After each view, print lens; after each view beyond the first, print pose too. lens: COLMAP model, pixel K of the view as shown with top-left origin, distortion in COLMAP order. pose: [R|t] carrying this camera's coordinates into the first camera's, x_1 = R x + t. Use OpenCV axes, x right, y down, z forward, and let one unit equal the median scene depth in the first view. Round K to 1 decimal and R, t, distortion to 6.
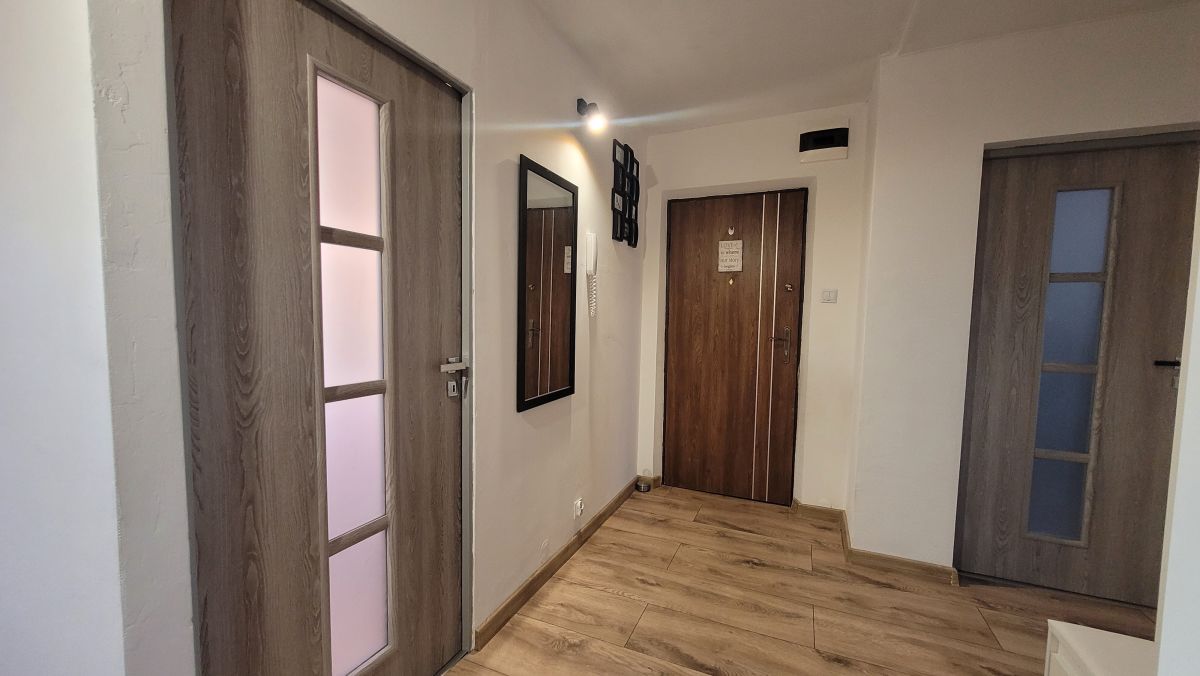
lens RADIAL K [[470.8, 0, 593.3], [0, 470.8, 346.0], [0, 0, 1]] dist [0.000724, -0.000317]
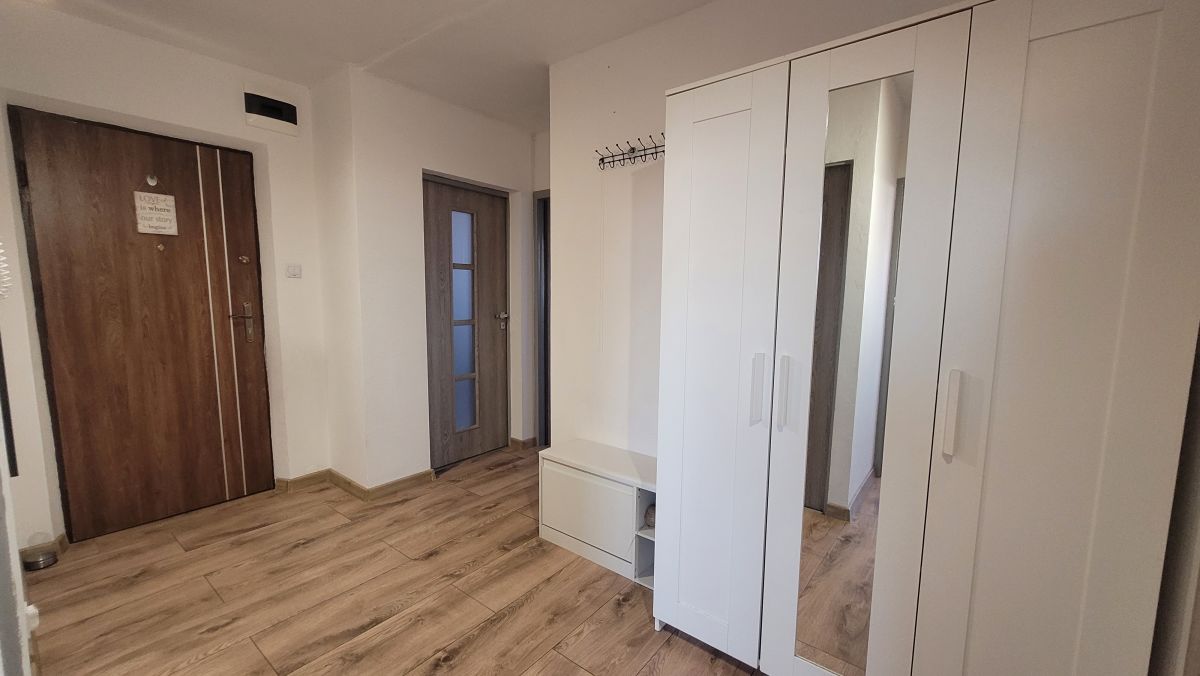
lens RADIAL K [[470.8, 0, 593.3], [0, 470.8, 346.0], [0, 0, 1]] dist [0.000724, -0.000317]
pose [[0.247950, -0.124679, 0.960716, -0.342697], [0.055800, 0.991876, 0.114321, -0.026067], [-0.967165, 0.025262, 0.252892, 0.123279]]
